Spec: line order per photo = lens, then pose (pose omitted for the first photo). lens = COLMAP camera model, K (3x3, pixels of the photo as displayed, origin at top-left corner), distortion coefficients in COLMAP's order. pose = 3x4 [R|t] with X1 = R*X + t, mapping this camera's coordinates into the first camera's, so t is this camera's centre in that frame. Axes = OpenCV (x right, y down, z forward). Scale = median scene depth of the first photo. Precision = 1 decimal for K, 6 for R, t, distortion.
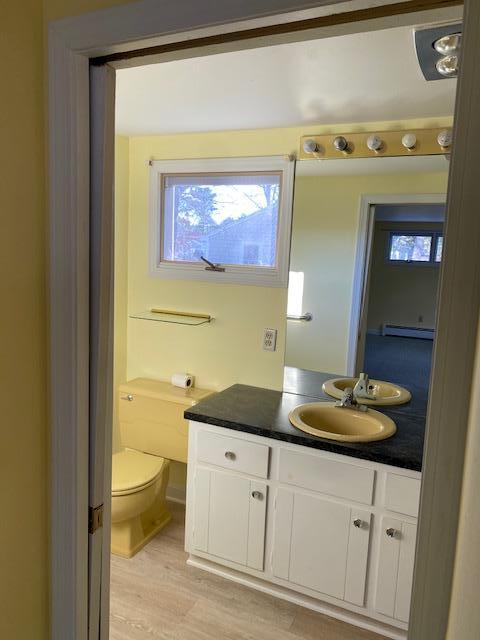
lens RADIAL K [[489.7, 0, 240.0], [0, 489.7, 320.0], [0, 0, 1]] dist [0.005110, 0.004369]
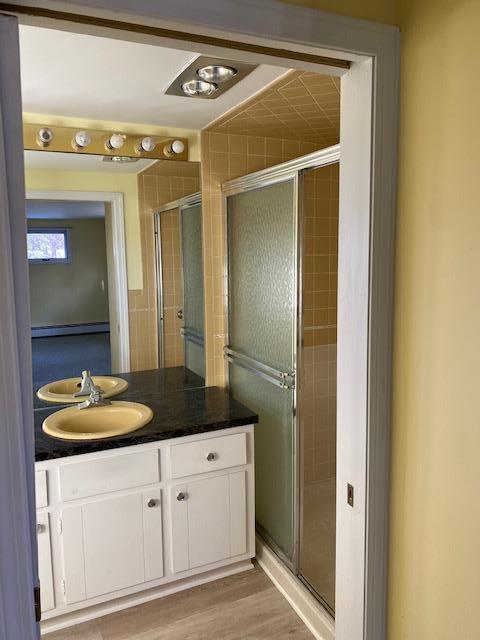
lens RADIAL K [[476.9, 0, 240.1], [0, 476.9, 305.5], [0, 0, 1]] dist [-0.012508, -0.003487]
pose [[0.635096, -0.138734, 0.759873, -0.360773], [0.143370, 0.987817, 0.060523, -0.041763], [-0.759011, 0.070505, 0.647249, 0.164120]]
